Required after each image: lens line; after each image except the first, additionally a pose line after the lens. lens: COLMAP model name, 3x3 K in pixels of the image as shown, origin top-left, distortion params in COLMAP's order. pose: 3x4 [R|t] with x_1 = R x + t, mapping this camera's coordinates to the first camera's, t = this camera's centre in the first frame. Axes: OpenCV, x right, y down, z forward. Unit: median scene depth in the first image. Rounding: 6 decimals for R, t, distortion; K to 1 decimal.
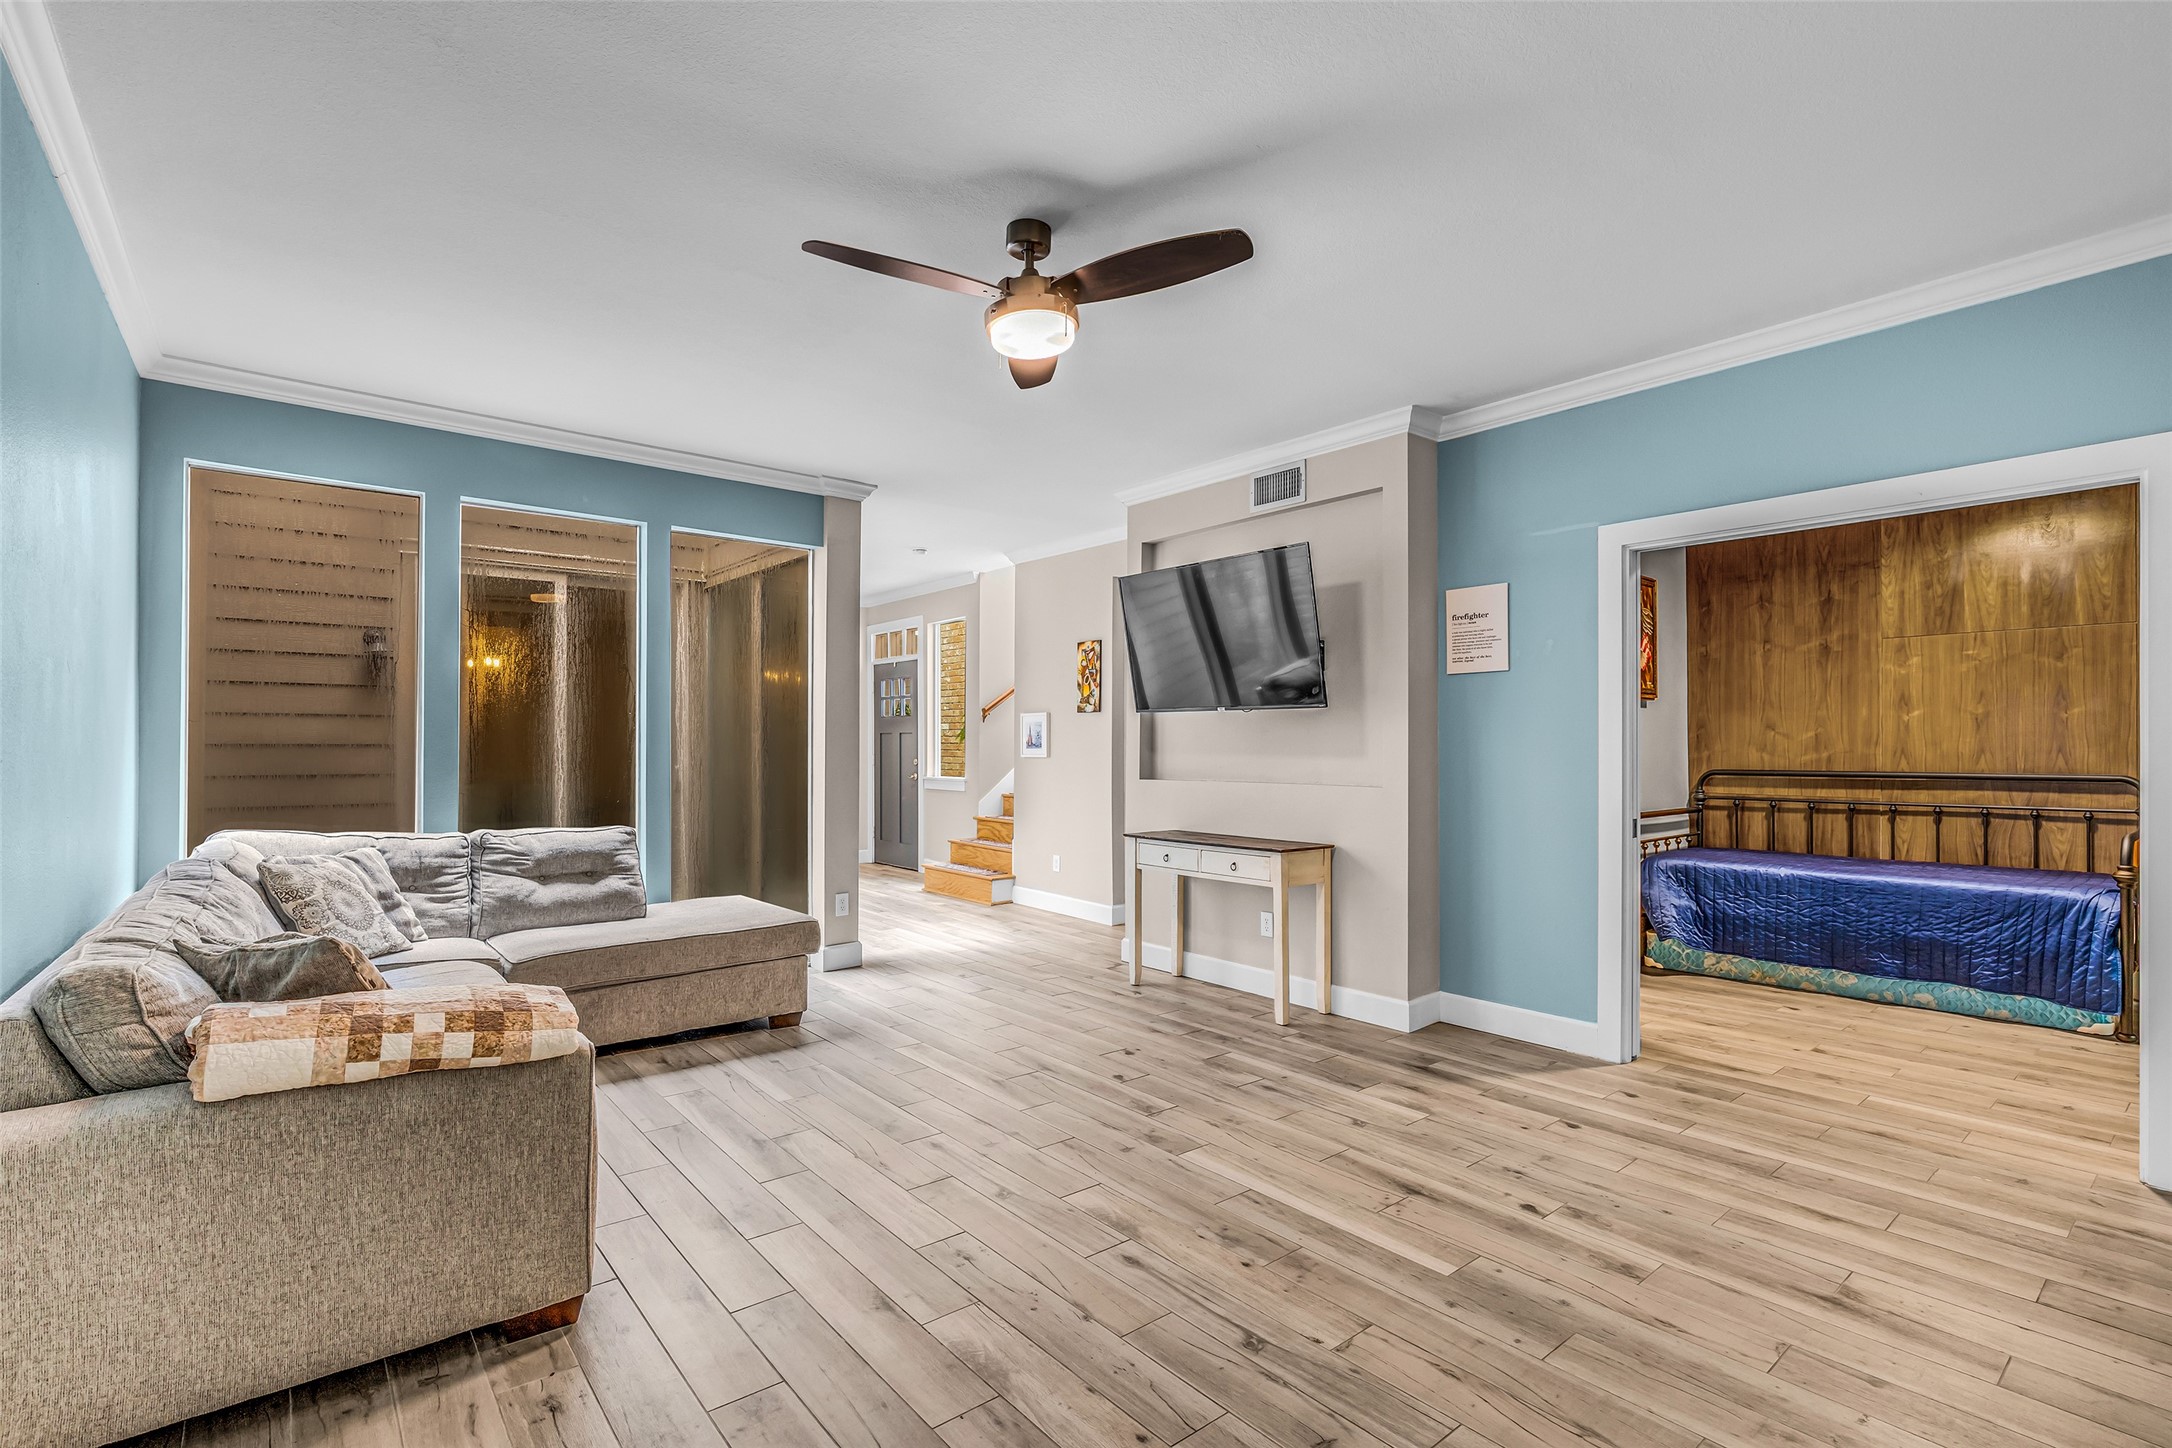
lens RADIAL K [[995.2, 0, 1079.7], [0, 995.2, 725.4], [0, 0, 1]] dist [-0.014911, 0.001224]
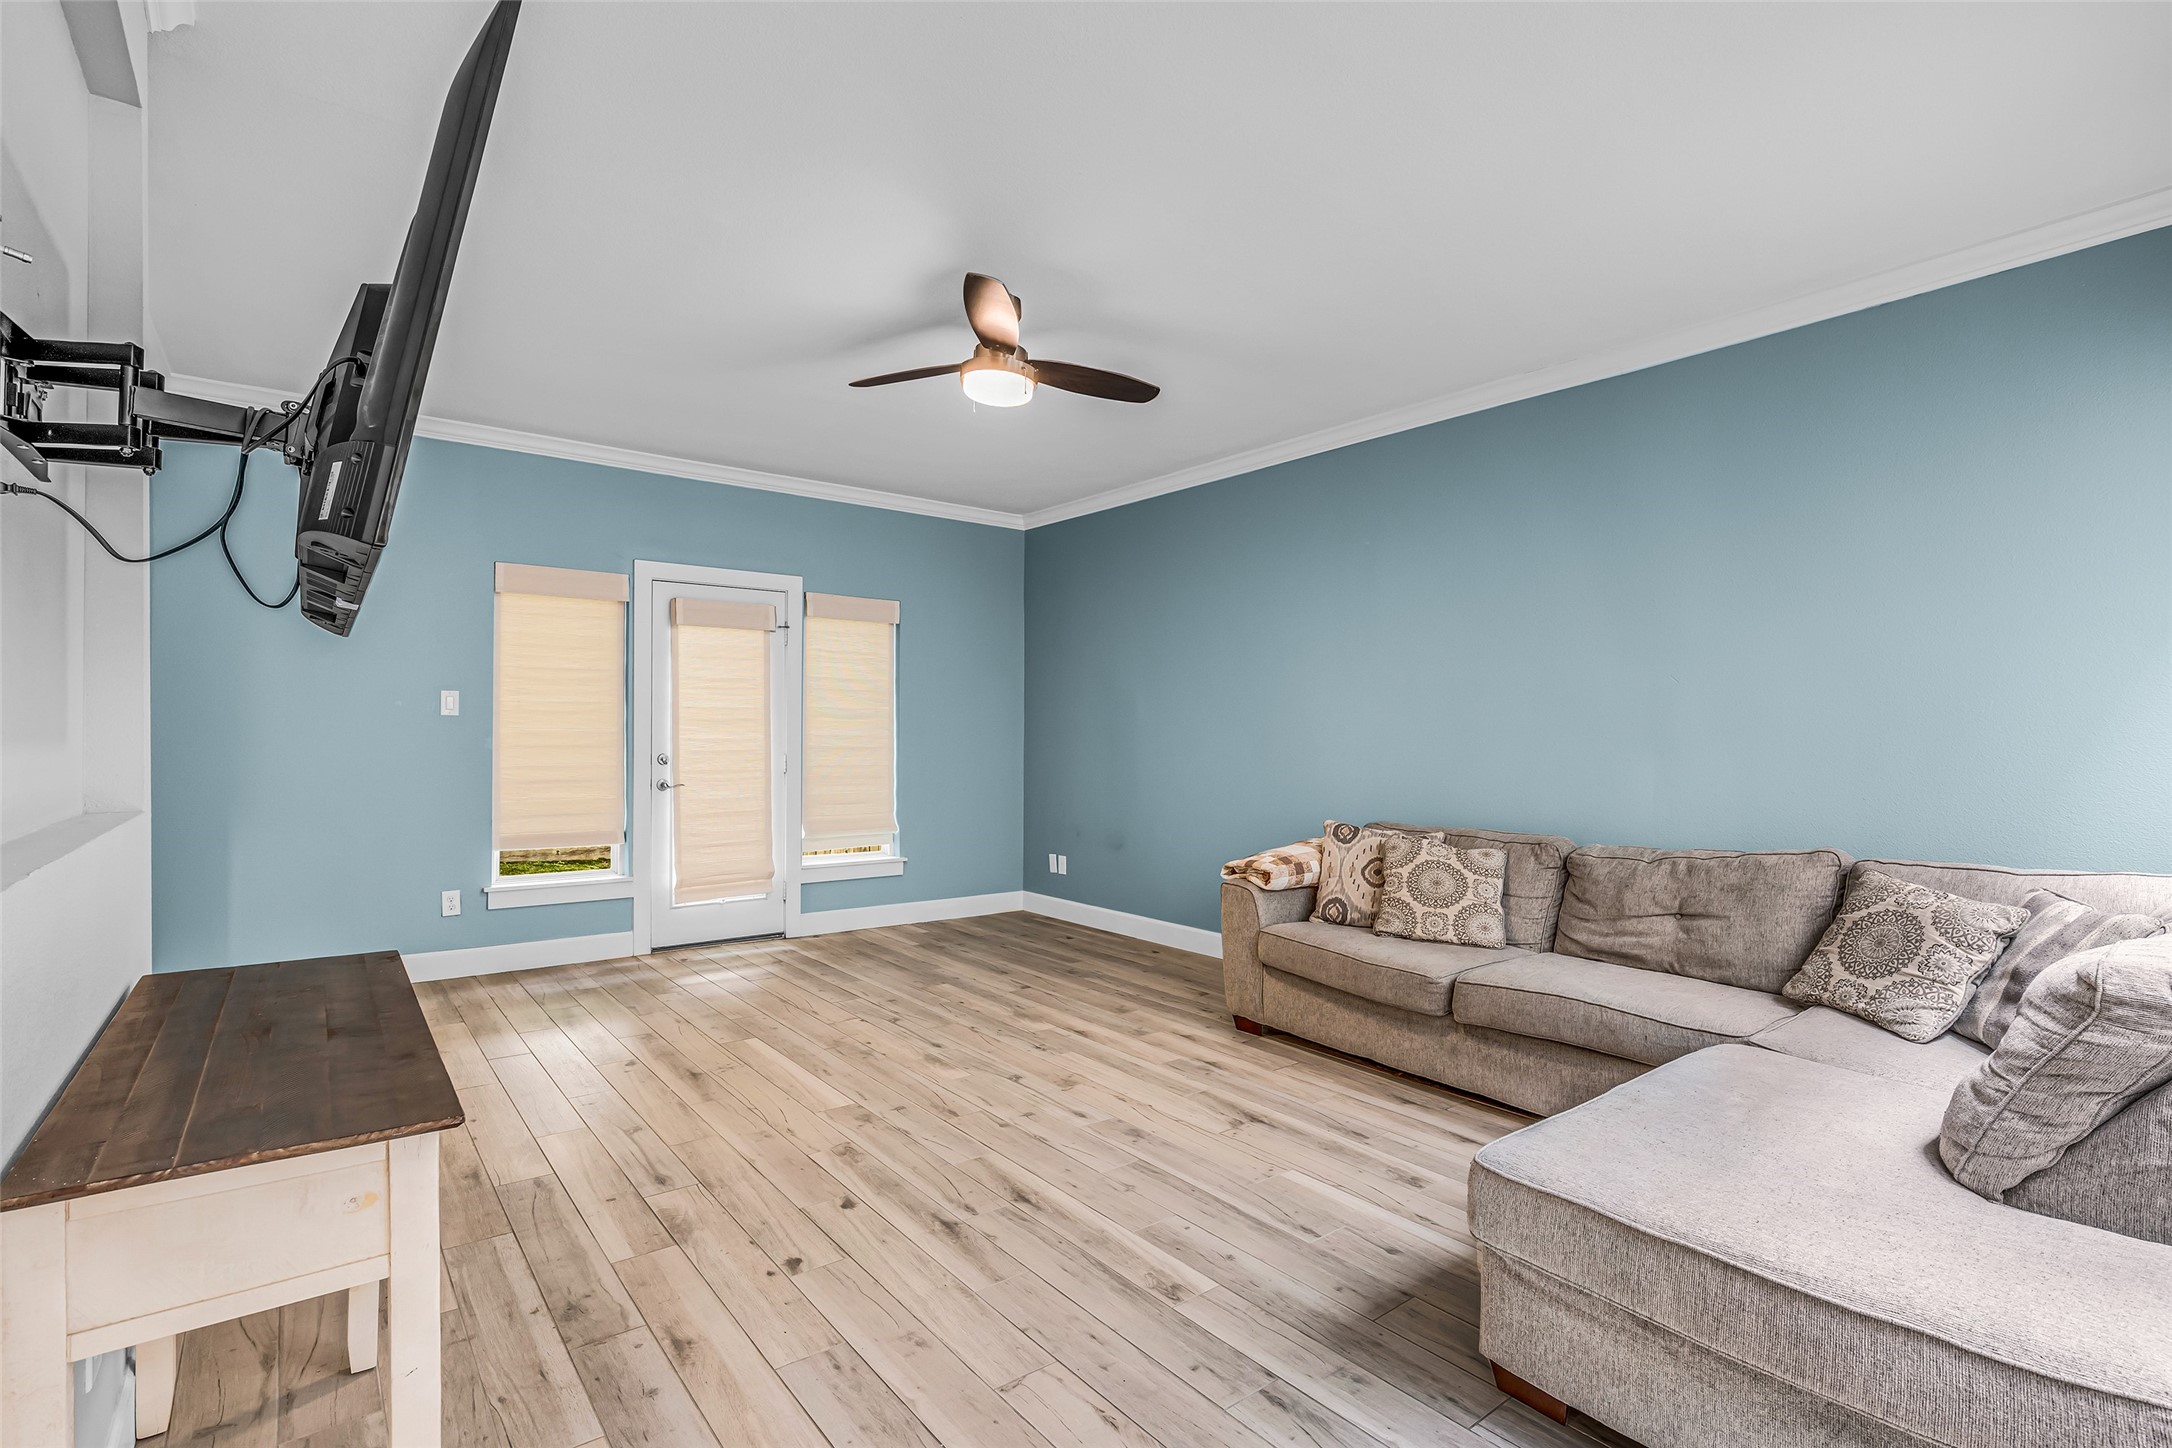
lens RADIAL K [[995.2, 0, 1079.7], [0, 995.2, 725.4], [0, 0, 1]] dist [-0.014911, 0.001224]
pose [[-0.999841, -0.010198, 0.014624, -0.158464], [-0.010661, 0.999432, -0.031974, 0.051259], [-0.014289, -0.032125, -0.999382, 2.095433]]
